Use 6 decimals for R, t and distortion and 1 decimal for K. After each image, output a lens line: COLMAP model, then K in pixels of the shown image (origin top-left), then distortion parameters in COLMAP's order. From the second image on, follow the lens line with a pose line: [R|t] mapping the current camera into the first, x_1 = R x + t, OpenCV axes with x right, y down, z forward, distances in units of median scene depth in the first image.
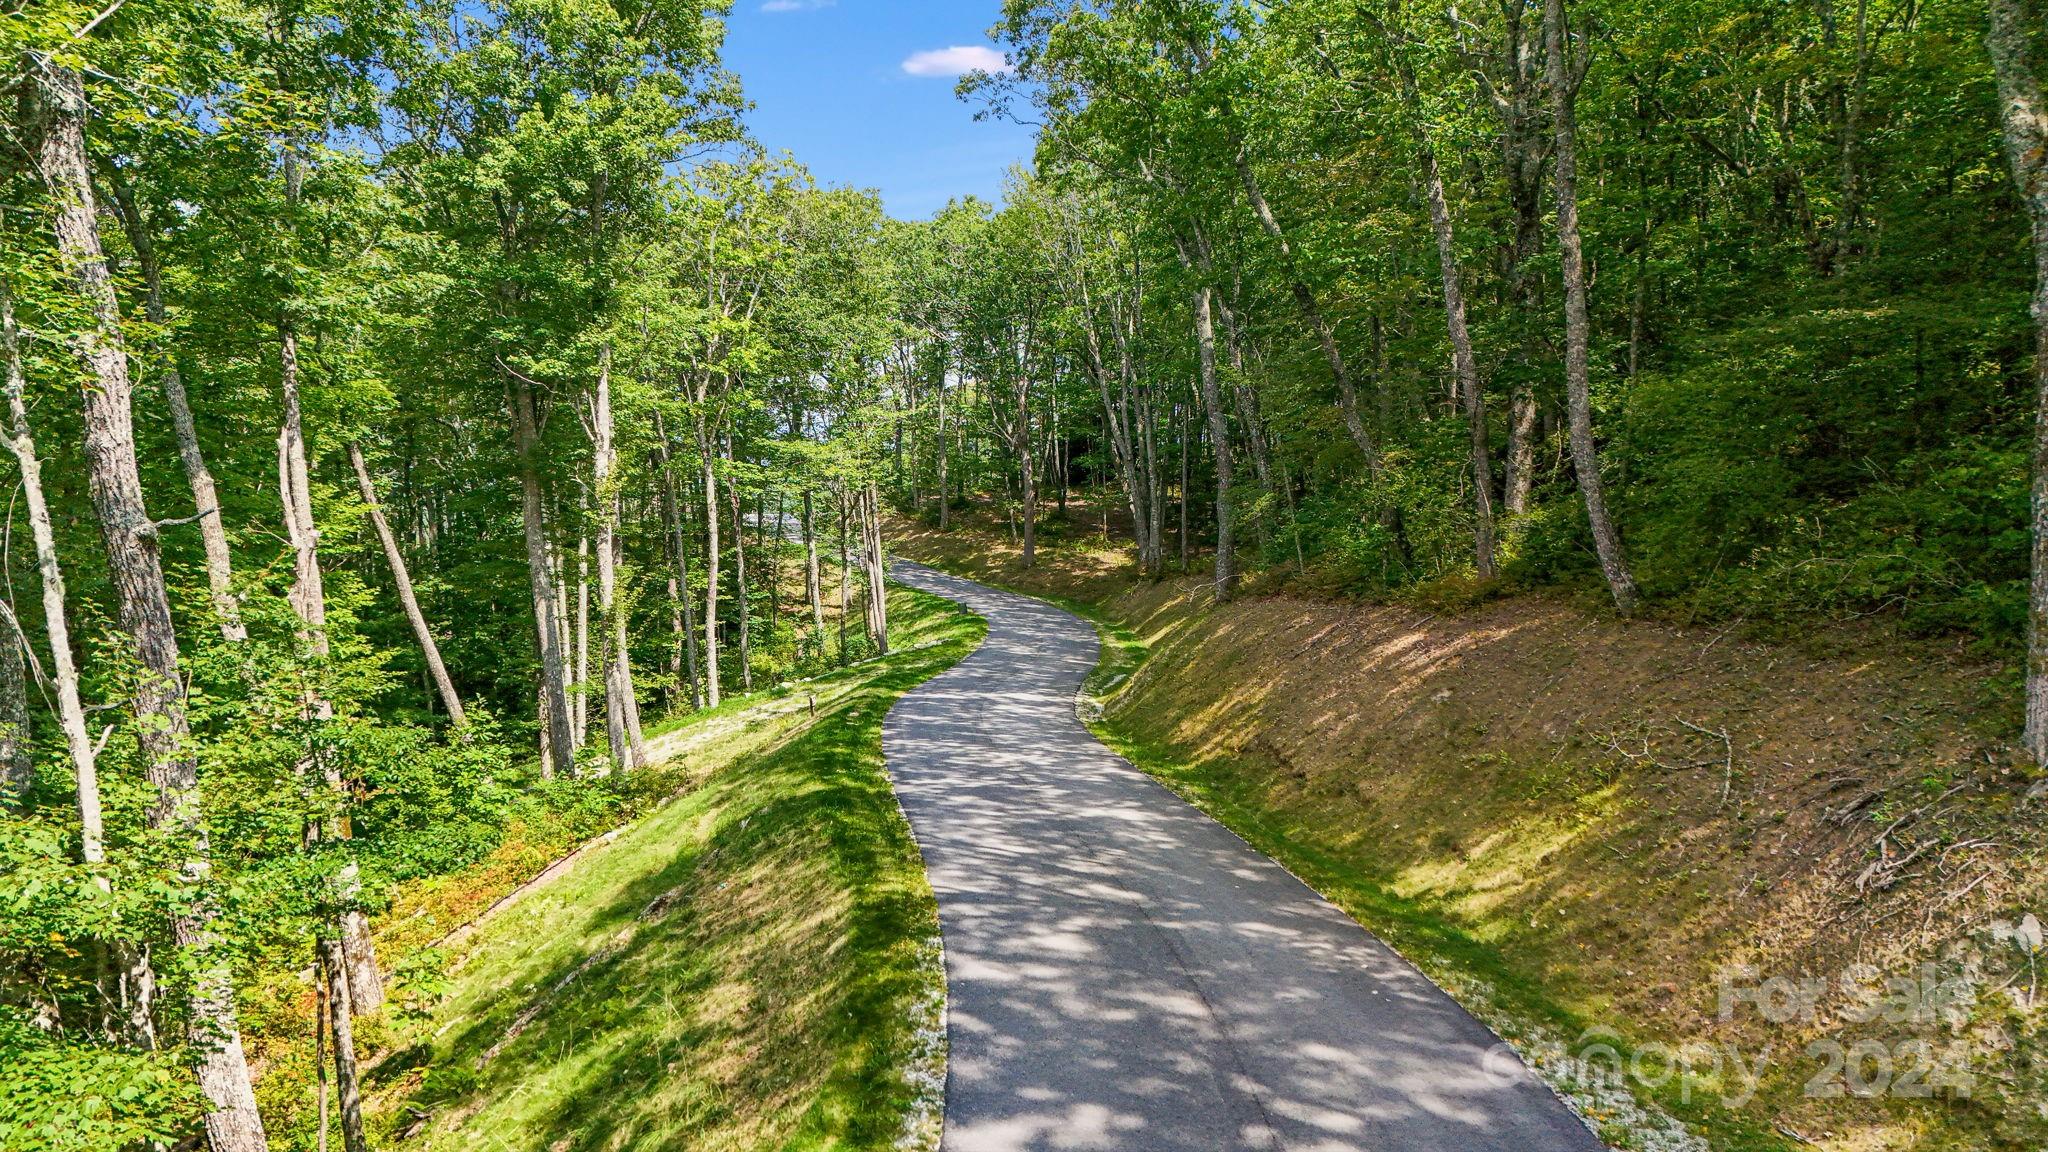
lens RADIAL K [[1499.4, 0, 1032.0], [0, 1499.4, 575.0], [0, 0, 1]] dist [0.102627, -0.107926]
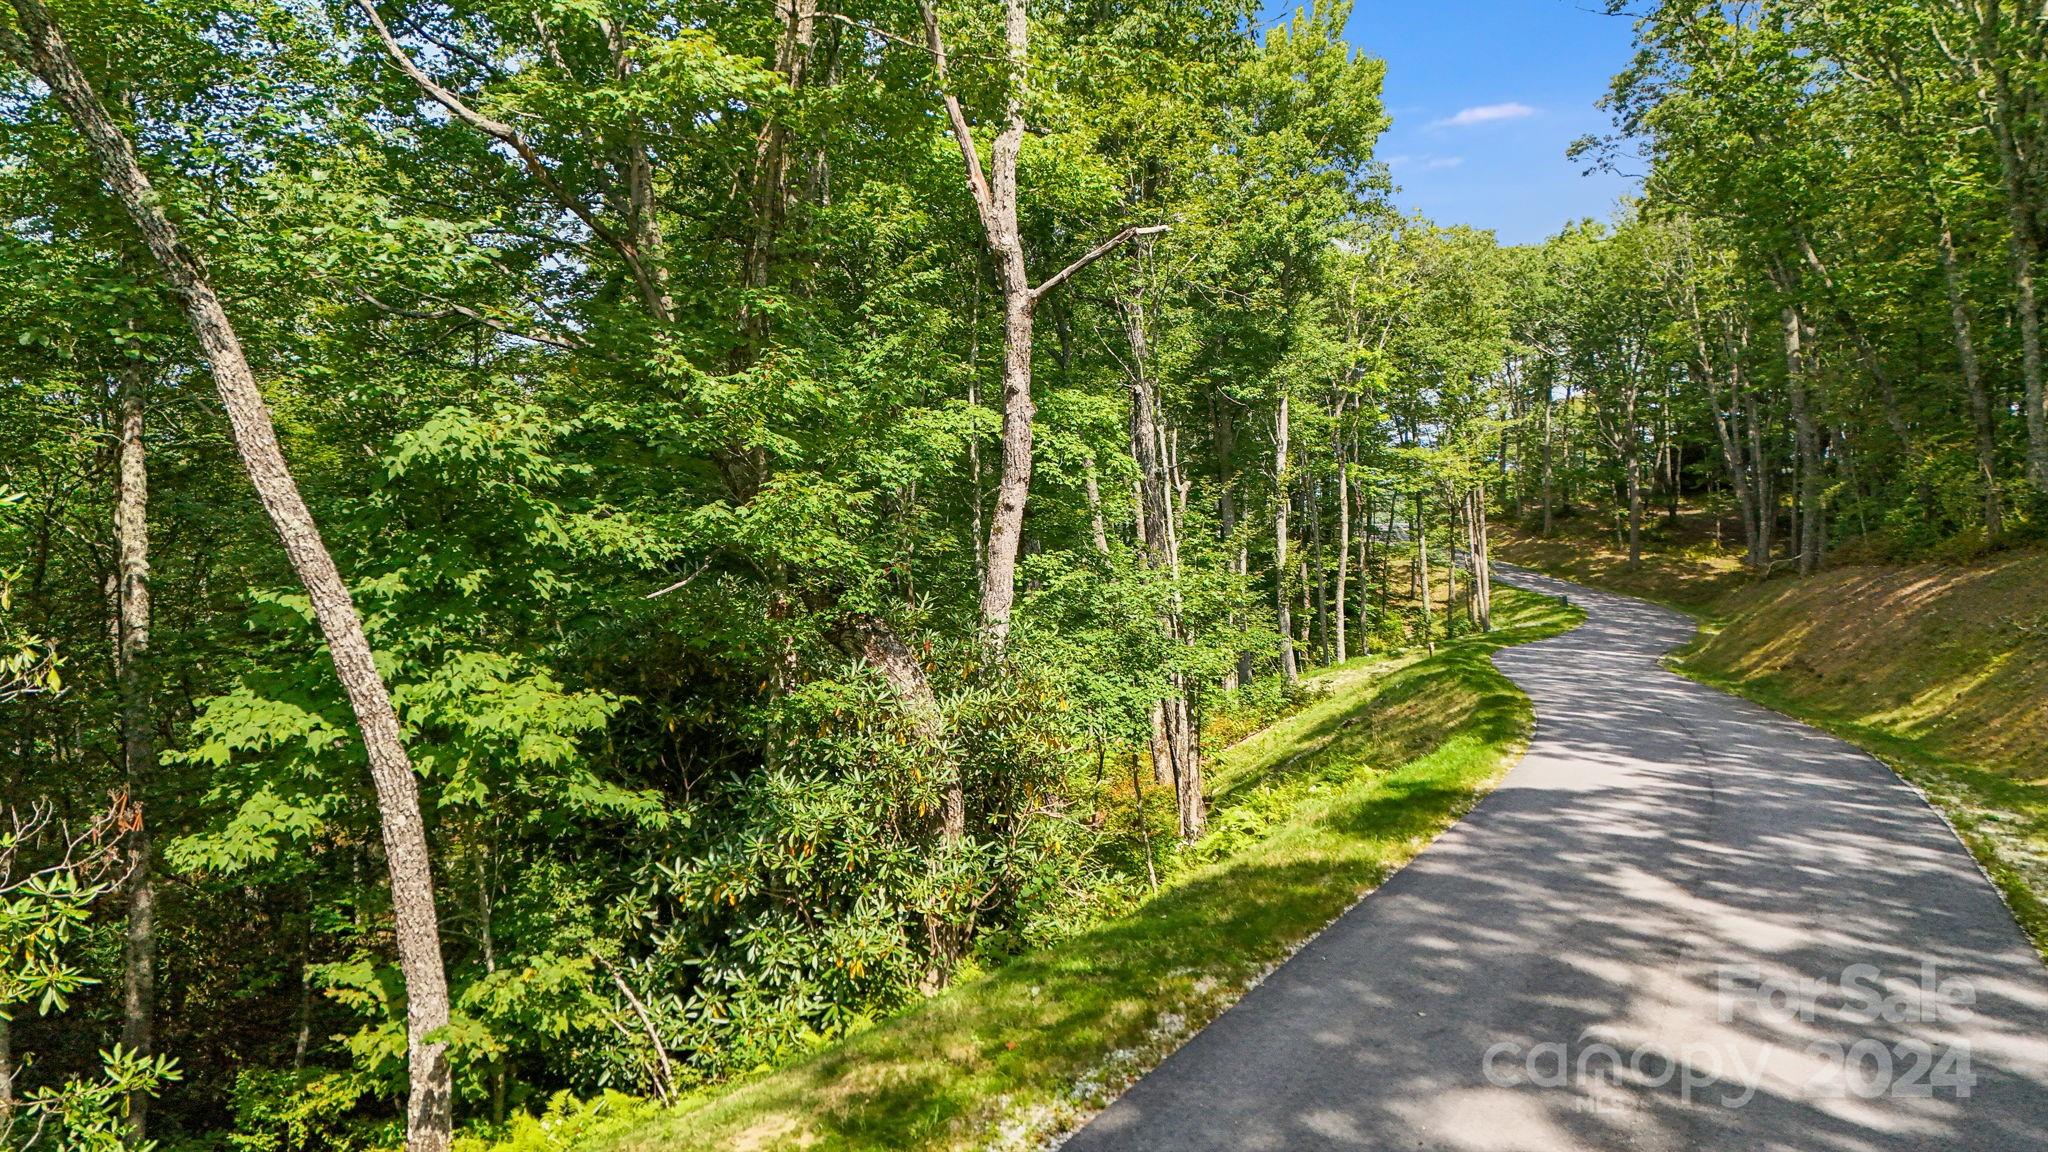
lens RADIAL K [[1499.4, 0, 1032.0], [0, 1499.4, 575.0], [0, 0, 1]] dist [0.102627, -0.107926]
pose [[0.925838, 0.021728, -0.377296, 0.014997], [-0.026657, 0.999614, -0.007845, 0.027396], [0.376980, 0.017320, 0.926060, -0.208424]]
